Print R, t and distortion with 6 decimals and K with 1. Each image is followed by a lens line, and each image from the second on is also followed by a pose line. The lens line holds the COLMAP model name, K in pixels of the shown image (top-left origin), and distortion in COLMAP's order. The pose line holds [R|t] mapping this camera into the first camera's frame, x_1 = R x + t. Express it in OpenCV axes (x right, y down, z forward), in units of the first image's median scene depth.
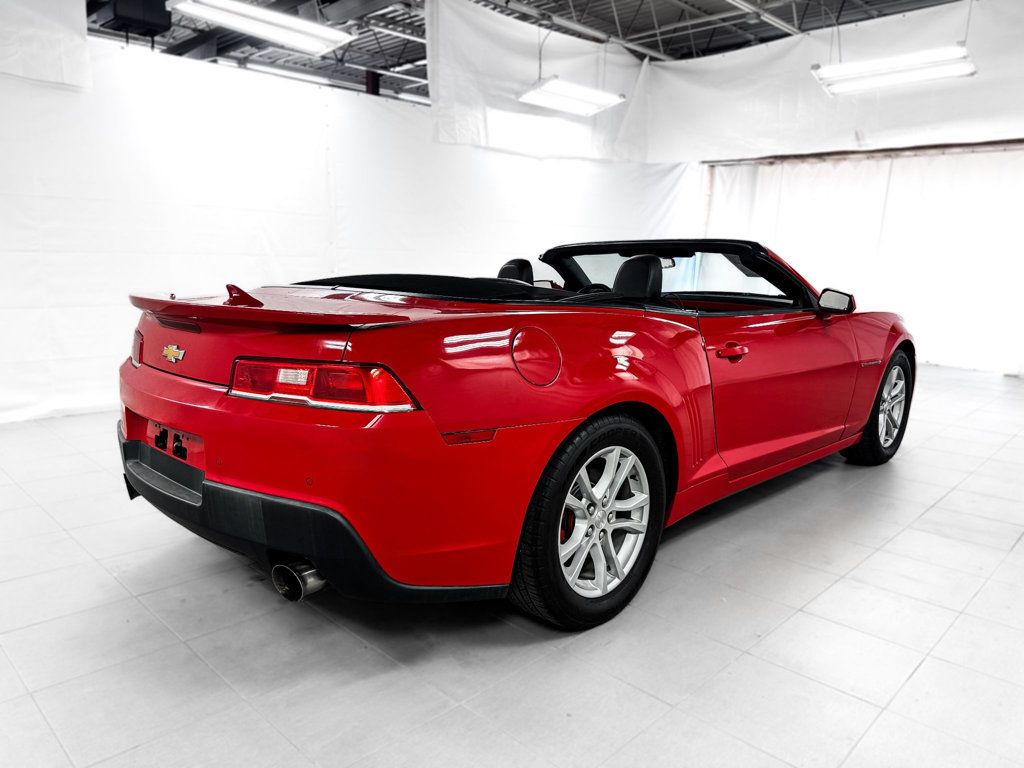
lens RADIAL K [[731.1, 0, 510.7], [0, 731.1, 387.3], [0, 0, 1]] dist [0.024199, -0.031559]
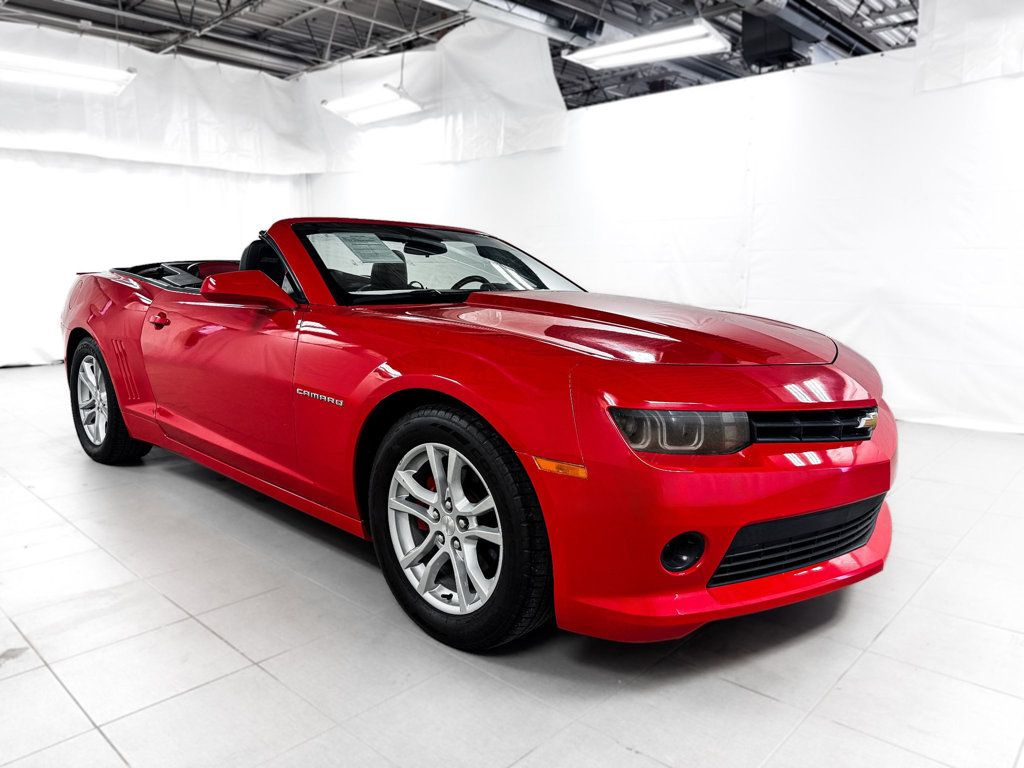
lens RADIAL K [[731.1, 0, 509.7], [0, 731.1, 387.4], [0, 0, 1]] dist [0.024199, -0.031559]
pose [[0.000401, 0.141046, -0.990003, 1.026926], [-0.186352, 0.972672, 0.138501, -0.143943], [0.982483, 0.184434, 0.026674, 1.069517]]
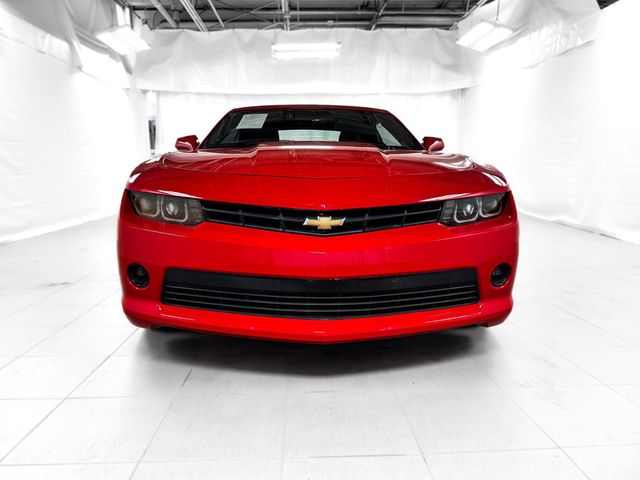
lens RADIAL K [[456.9, 0, 318.4], [0, 456.9, 248.7], [0, 0, 1]] dist [0.024199, -0.031559]
pose [[-0.694135, 0.123508, -0.709170, 0.823415], [-0.133713, 0.945903, 0.295614, -0.191188], [0.707317, 0.300021, -0.640070, 1.577916]]
